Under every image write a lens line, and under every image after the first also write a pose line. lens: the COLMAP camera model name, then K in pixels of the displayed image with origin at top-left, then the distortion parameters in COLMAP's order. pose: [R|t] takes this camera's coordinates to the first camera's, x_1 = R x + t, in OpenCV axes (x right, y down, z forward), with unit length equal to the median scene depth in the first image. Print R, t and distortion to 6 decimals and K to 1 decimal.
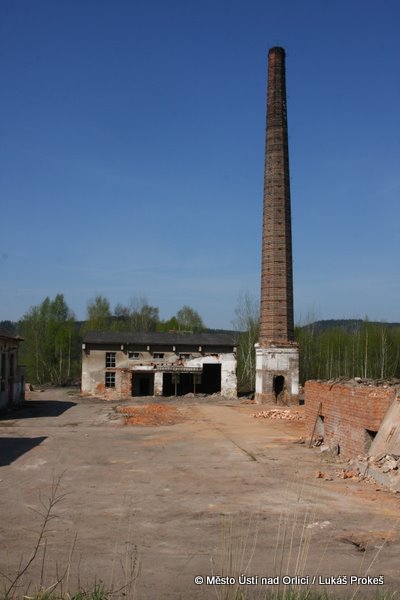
lens RADIAL K [[674.9, 0, 211.6], [0, 674.9, 300.7], [0, 0, 1]] dist [-0.092766, 0.000000]
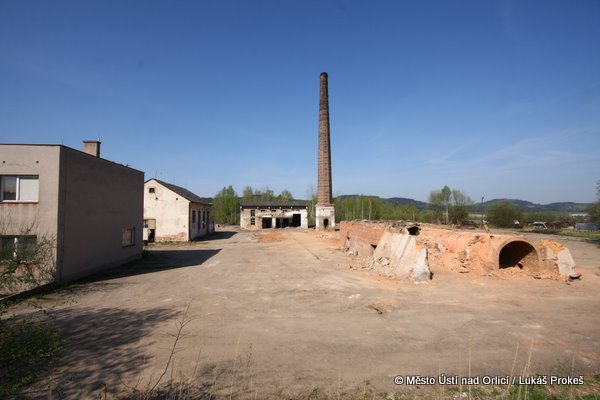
lens RADIAL K [[279.4, 0, 300.5], [0, 279.4, 199.5], [0, 0, 1]] dist [0.003505, -0.002495]
pose [[0.999774, -0.014389, 0.015662, -0.001420], [0.013721, 0.999027, 0.041919, 0.004281], [-0.016250, -0.041694, 0.998998, 0.049570]]
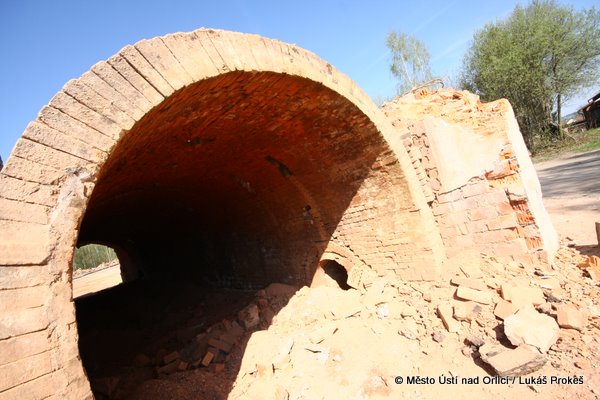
lens RADIAL K [[279.4, 0, 299.1], [0, 279.4, 199.7], [0, 0, 1]] dist [0.003505, -0.002495]
pose [[0.742963, -0.214308, 0.634096, 0.194749], [0.228682, 0.971623, 0.060439, 0.070146], [-0.629055, 0.100102, 0.770889, 0.295475]]
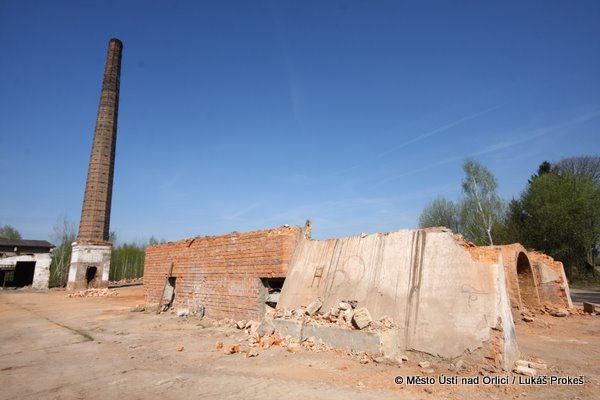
lens RADIAL K [[315.7, 0, 298.0], [0, 315.7, 200.1], [0, 0, 1]] dist [0.010111, -0.001796]
pose [[0.768141, 0.111930, 0.630422, 0.003818], [-0.028090, 0.989545, -0.141465, 0.058946], [-0.639665, 0.090956, 0.763254, 0.259390]]
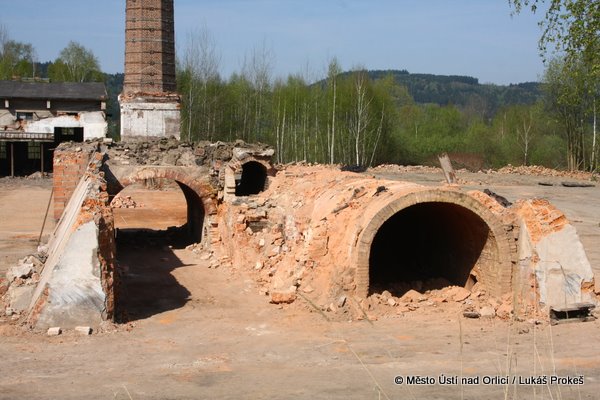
lens RADIAL K [[983.6, 0, 302.1], [0, 983.6, 204.6], [0, 0, 1]] dist [0.008287, 0.000000]
pose [[0.993701, -0.009569, 0.111653, 0.139694], [-0.008846, 0.986541, 0.163273, 0.010605], [-0.111713, -0.163232, 0.980242, 0.024565]]
